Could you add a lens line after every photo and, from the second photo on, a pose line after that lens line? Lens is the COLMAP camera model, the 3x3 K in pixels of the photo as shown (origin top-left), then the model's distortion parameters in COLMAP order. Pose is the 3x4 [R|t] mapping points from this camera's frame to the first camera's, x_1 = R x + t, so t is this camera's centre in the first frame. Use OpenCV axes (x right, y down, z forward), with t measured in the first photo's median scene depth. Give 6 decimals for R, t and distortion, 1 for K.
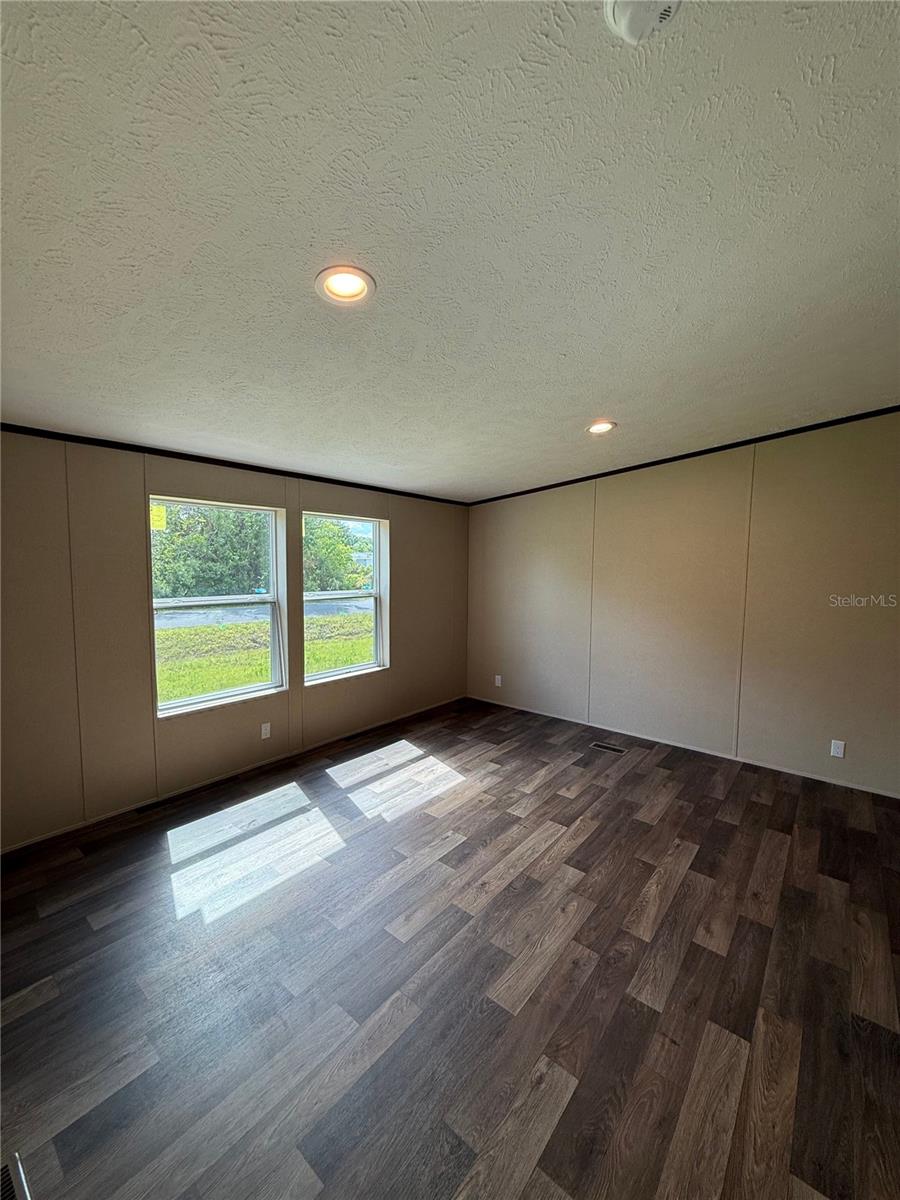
lens RADIAL K [[473.6, 0, 454.1], [0, 473.6, 615.9], [0, 0, 1]] dist [-0.000150, -0.000089]
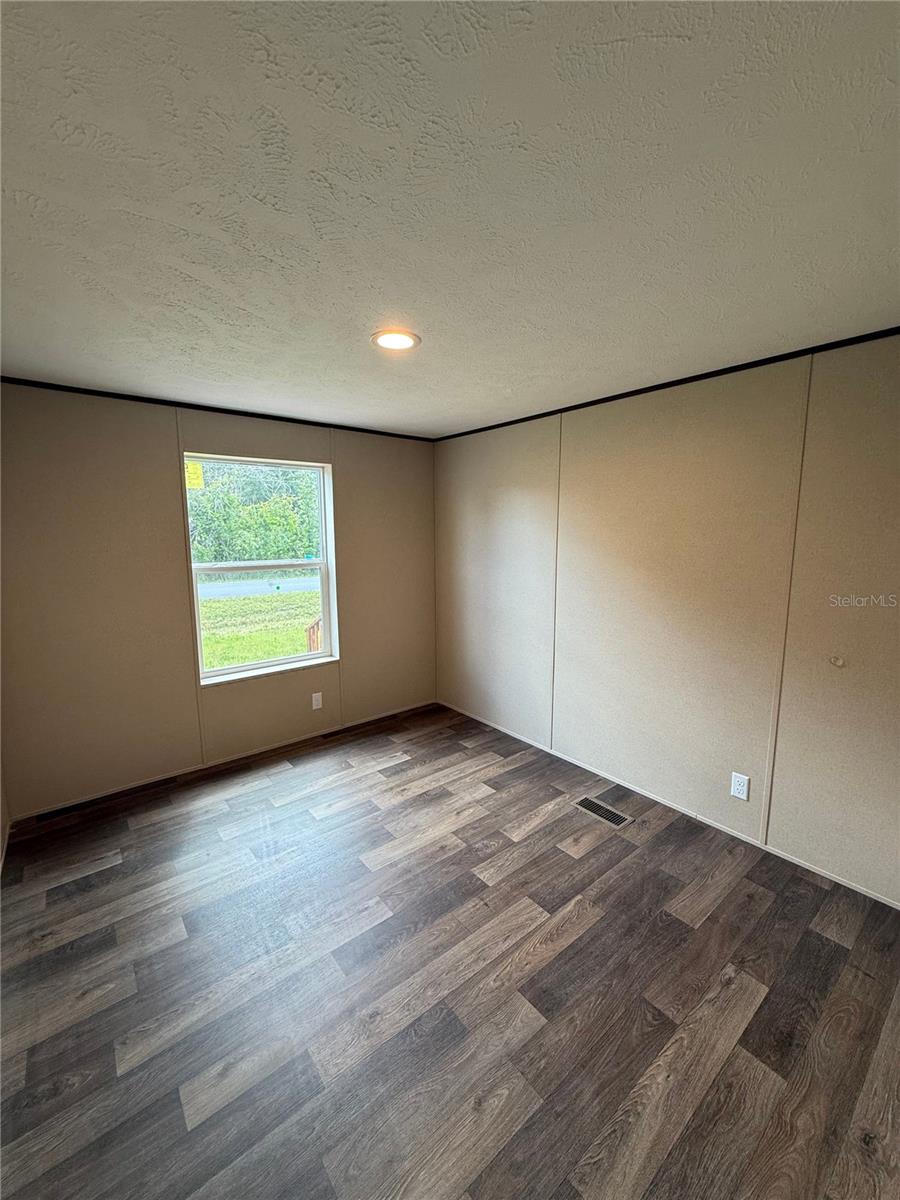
lens RADIAL K [[483.2, 0, 450.0], [0, 483.2, 600.0], [0, 0, 1]] dist [0.000563, 0.000607]
pose [[0.978561, 0.016652, -0.205281, 0.205704], [-0.009179, 0.999262, 0.037305, -0.012333], [0.205750, -0.034621, 0.977992, 0.290331]]
